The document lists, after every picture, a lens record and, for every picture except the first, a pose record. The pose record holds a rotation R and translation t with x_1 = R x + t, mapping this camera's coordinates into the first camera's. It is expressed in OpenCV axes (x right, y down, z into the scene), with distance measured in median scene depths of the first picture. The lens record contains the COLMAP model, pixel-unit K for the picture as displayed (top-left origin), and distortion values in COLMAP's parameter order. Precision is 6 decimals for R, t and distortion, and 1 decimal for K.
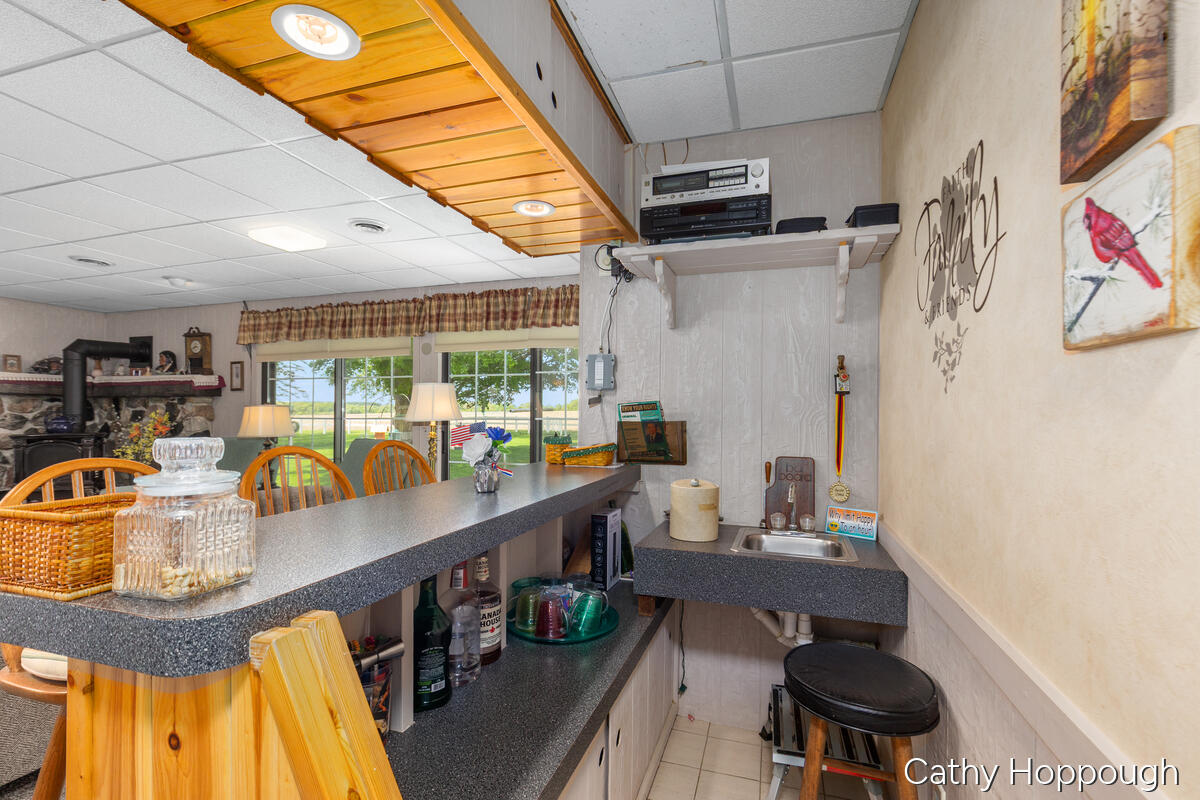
lens RADIAL K [[544.6, 0, 602.6], [0, 544.6, 412.1], [0, 0, 1]] dist [0.001956, -0.000629]
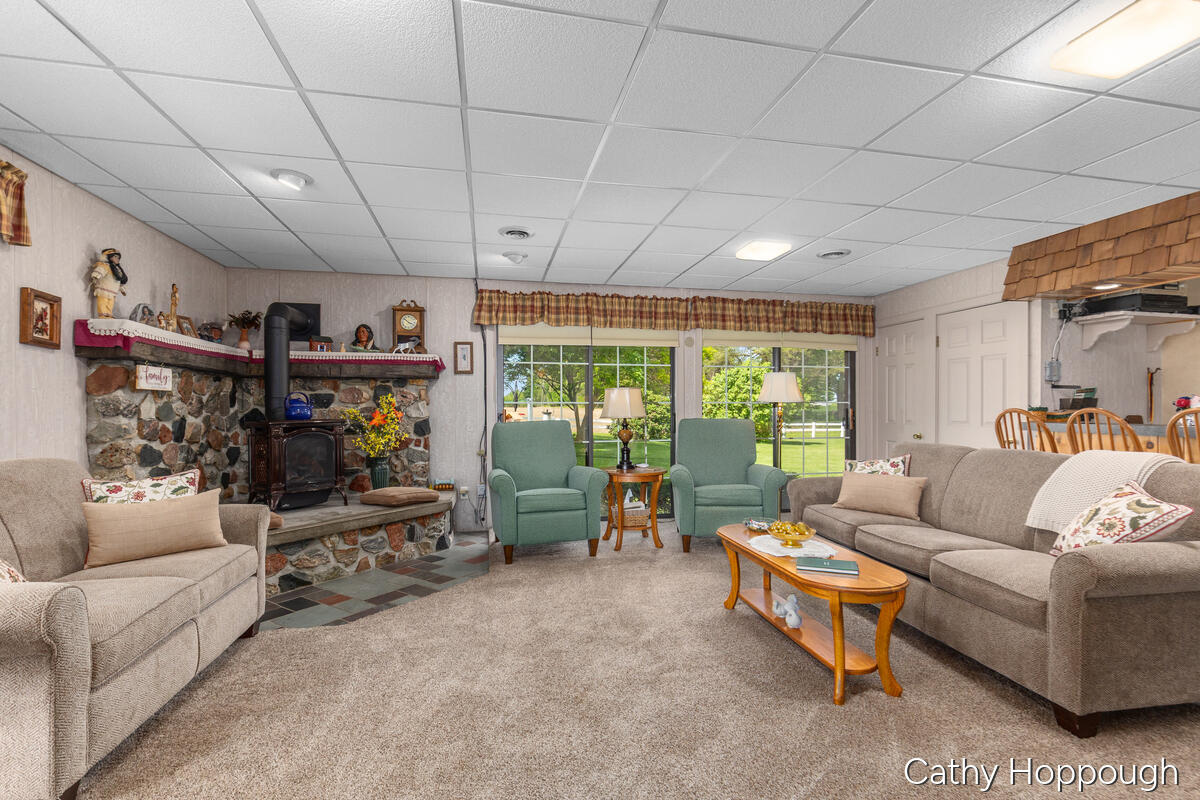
lens RADIAL K [[544.6, 0, 602.6], [0, 544.6, 412.1], [0, 0, 1]] dist [0.001956, -0.000629]
pose [[0.868819, -0.002164, 0.495125, -1.023340], [0.003458, 0.999993, -0.001697, 0.030192], [-0.495118, 0.003187, 0.868820, 0.094367]]
